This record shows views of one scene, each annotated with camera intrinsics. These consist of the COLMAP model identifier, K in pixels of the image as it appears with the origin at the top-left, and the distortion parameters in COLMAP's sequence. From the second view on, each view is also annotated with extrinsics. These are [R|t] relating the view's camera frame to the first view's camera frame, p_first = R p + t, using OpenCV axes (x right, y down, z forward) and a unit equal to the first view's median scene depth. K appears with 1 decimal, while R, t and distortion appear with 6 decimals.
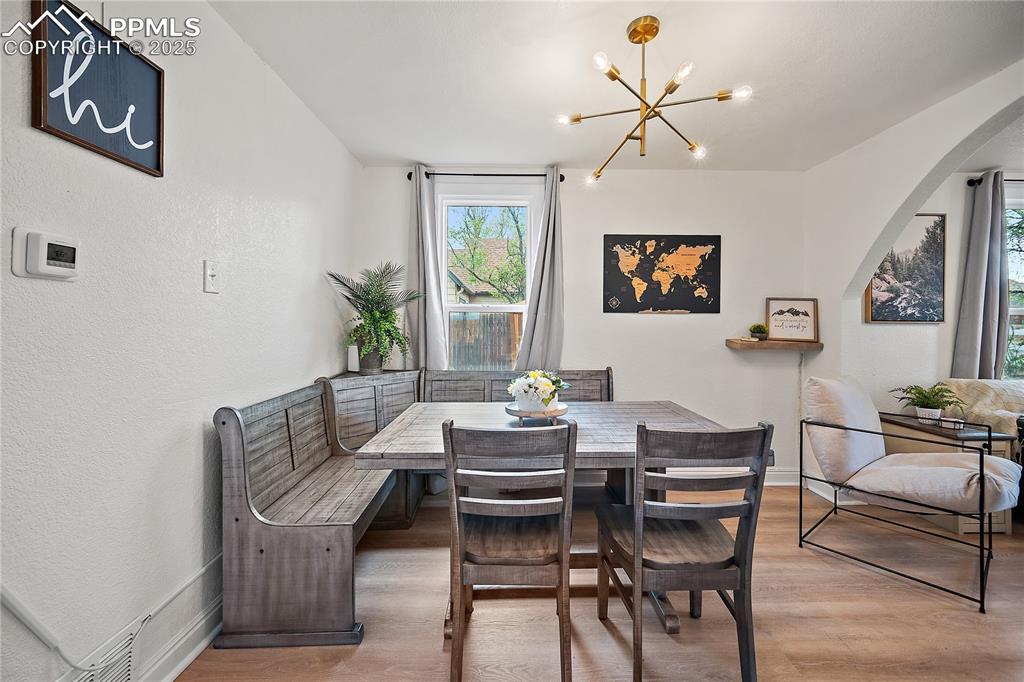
lens RADIAL K [[405.7, 0, 512.0], [0, 405.7, 341.0], [0, 0, 1]] dist [-0.000413, -0.000038]
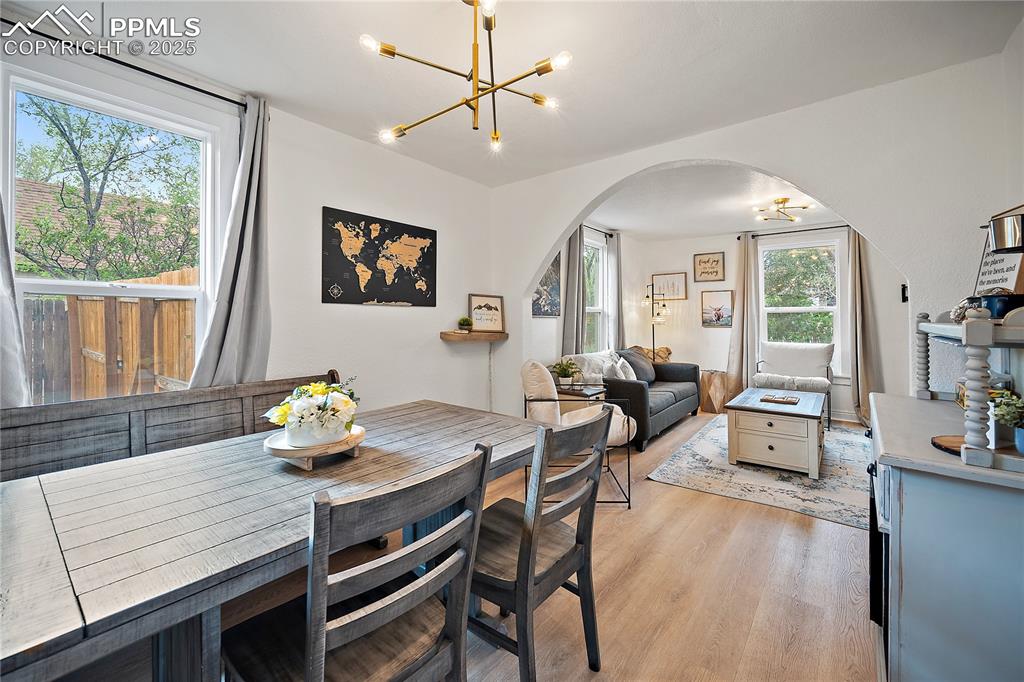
lens RADIAL K [[417.5, 0, 511.3], [0, 417.5, 326.6], [0, 0, 1]] dist [-0.000881, -0.000042]
pose [[0.640077, -0.015142, 0.768162, -0.176134], [0.030495, 0.999519, -0.005708, -0.006720], [-0.767706, 0.027078, 0.640230, 0.186872]]
